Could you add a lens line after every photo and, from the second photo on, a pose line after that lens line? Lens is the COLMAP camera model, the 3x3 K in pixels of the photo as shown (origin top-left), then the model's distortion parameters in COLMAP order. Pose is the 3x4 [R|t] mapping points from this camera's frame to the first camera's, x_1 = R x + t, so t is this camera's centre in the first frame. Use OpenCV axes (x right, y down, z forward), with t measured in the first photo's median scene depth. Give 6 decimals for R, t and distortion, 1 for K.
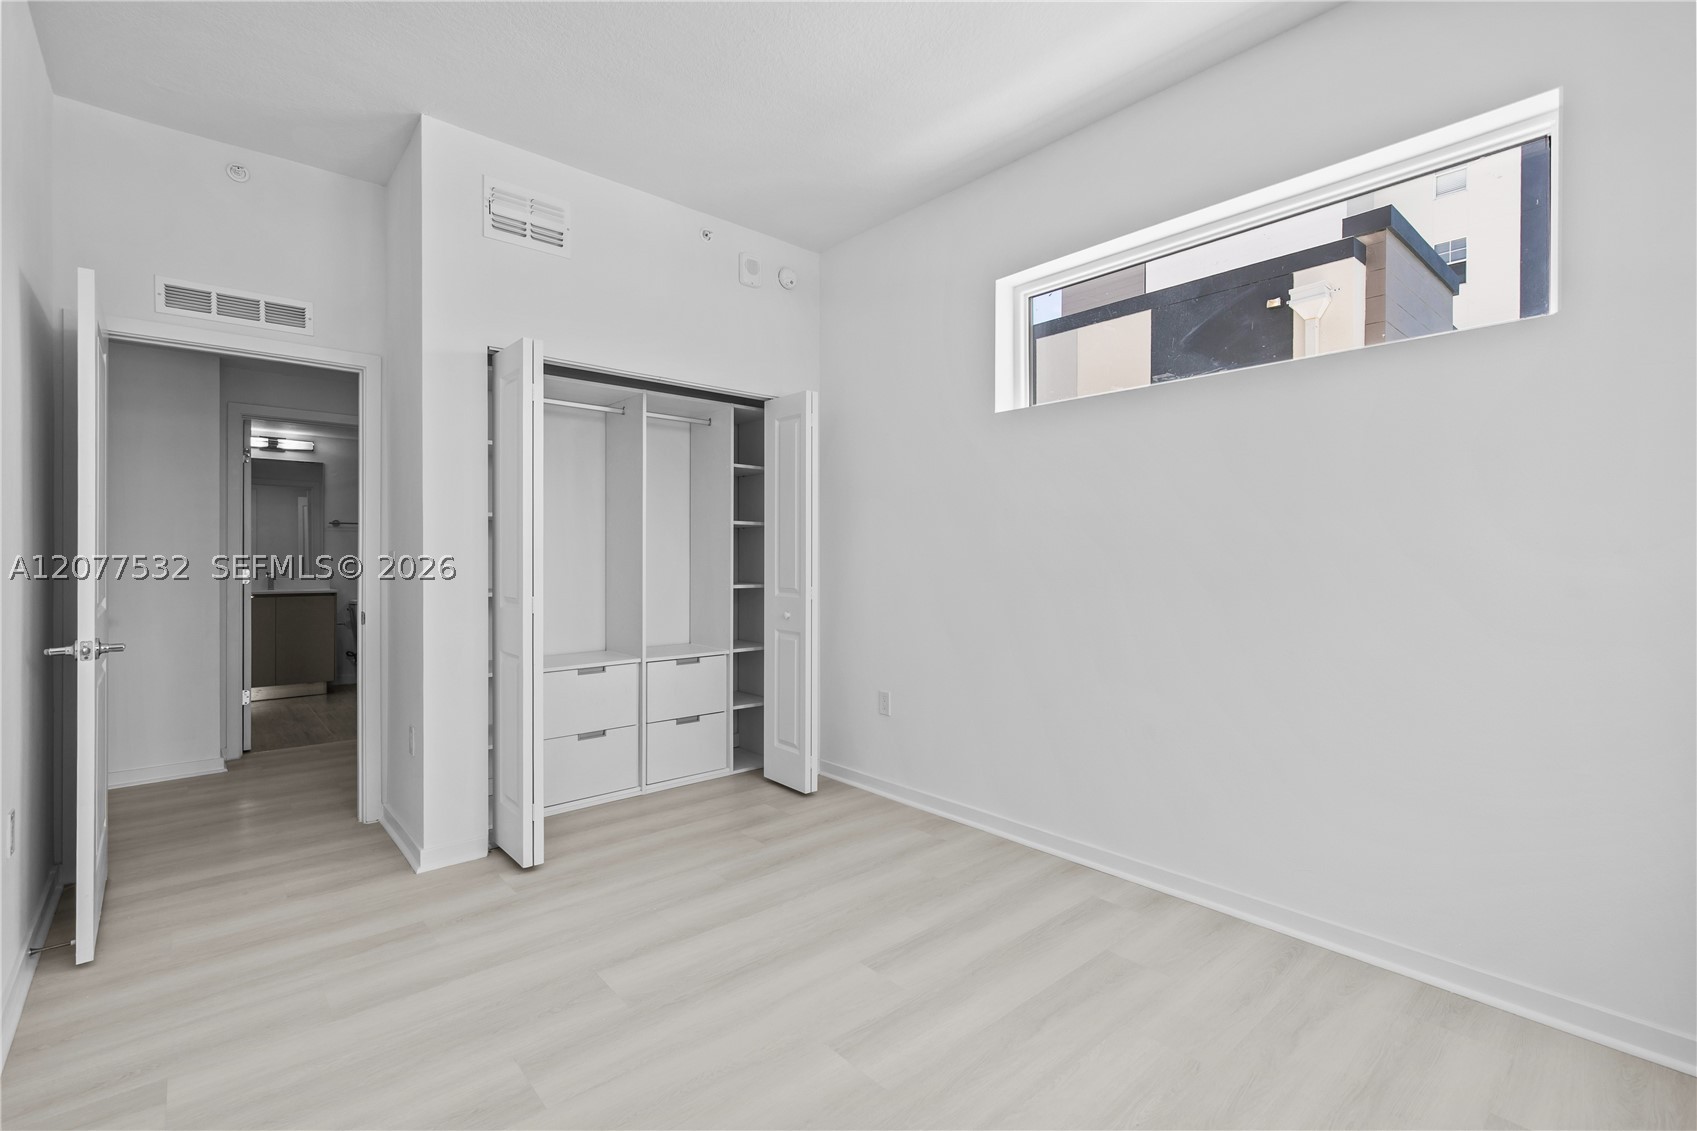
lens RADIAL K [[762.6, 0, 859.8], [0, 762.6, 557.5], [0, 0, 1]] dist [-0.000027, 0.000062]
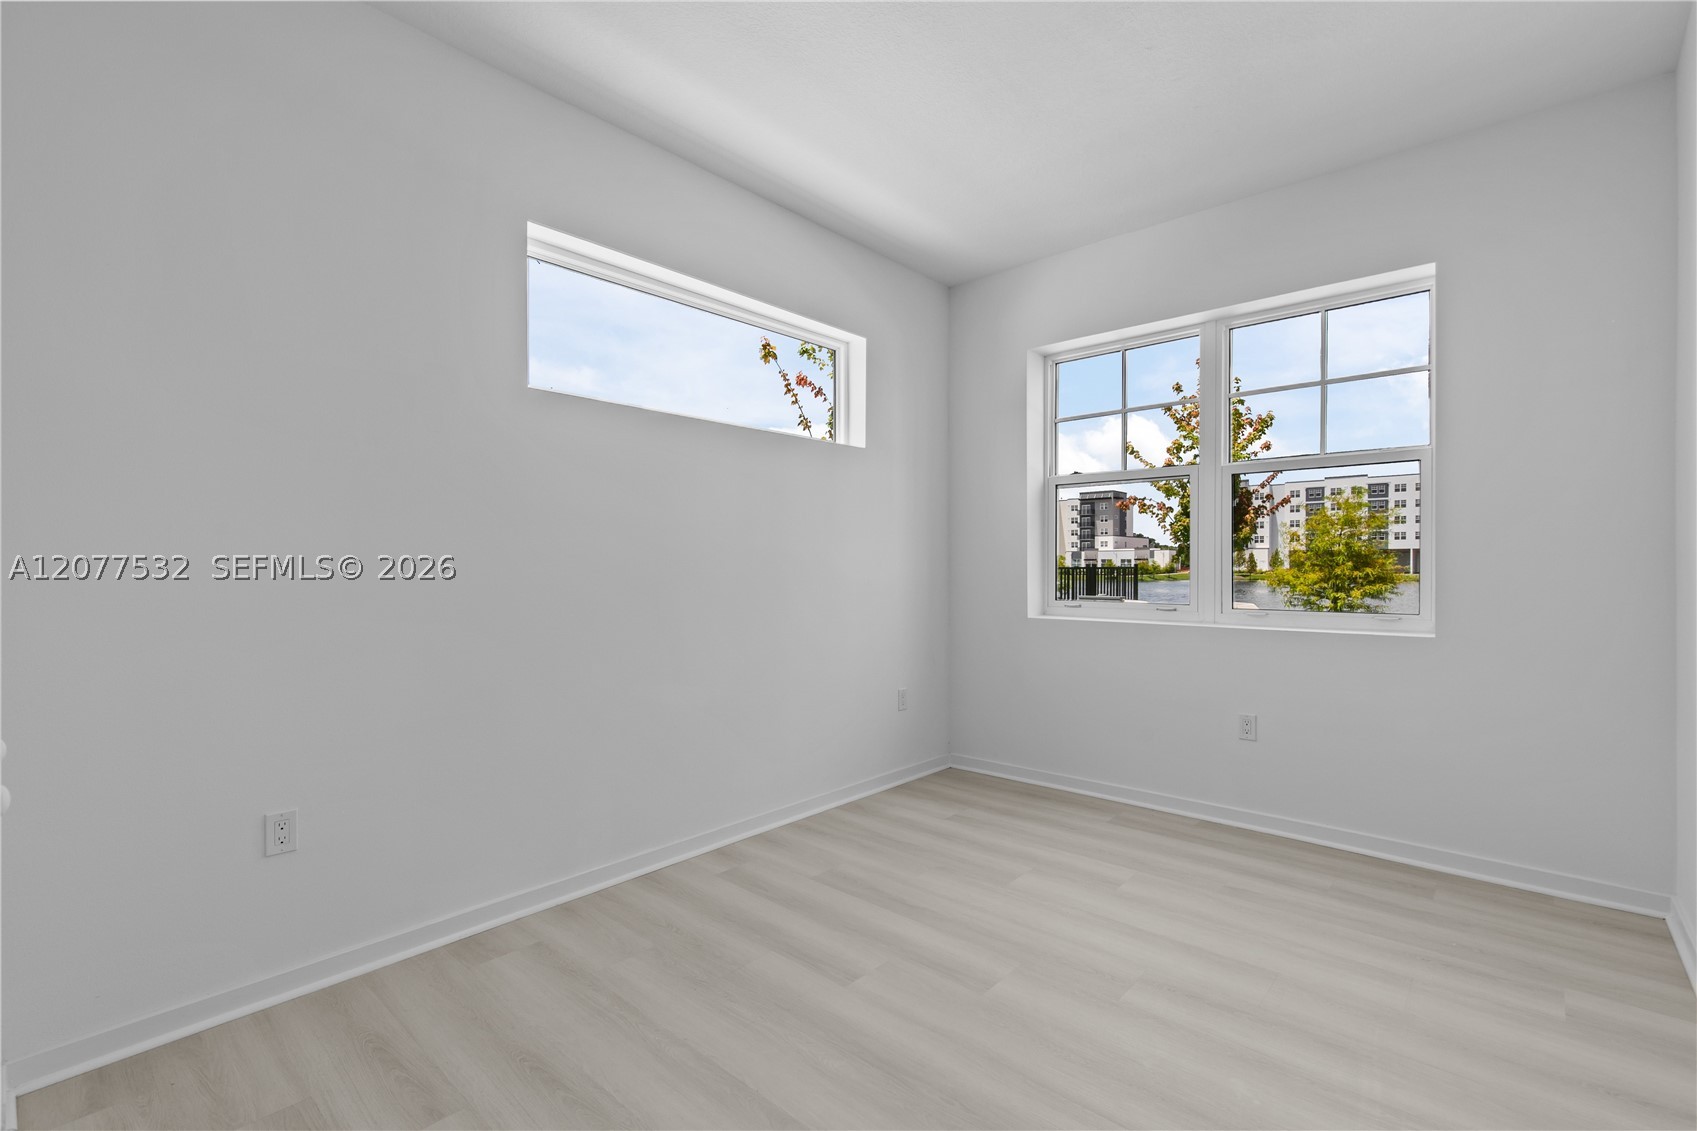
lens RADIAL K [[762.6, 0, 859.8], [0, 762.6, 557.5], [0, 0, 1]] dist [-0.000027, 0.000062]
pose [[-0.118929, 0.012890, 0.992819, -0.834932], [0.012147, 0.999860, -0.011526, 0.005766], [-0.992828, 0.010689, -0.119069, 0.953891]]
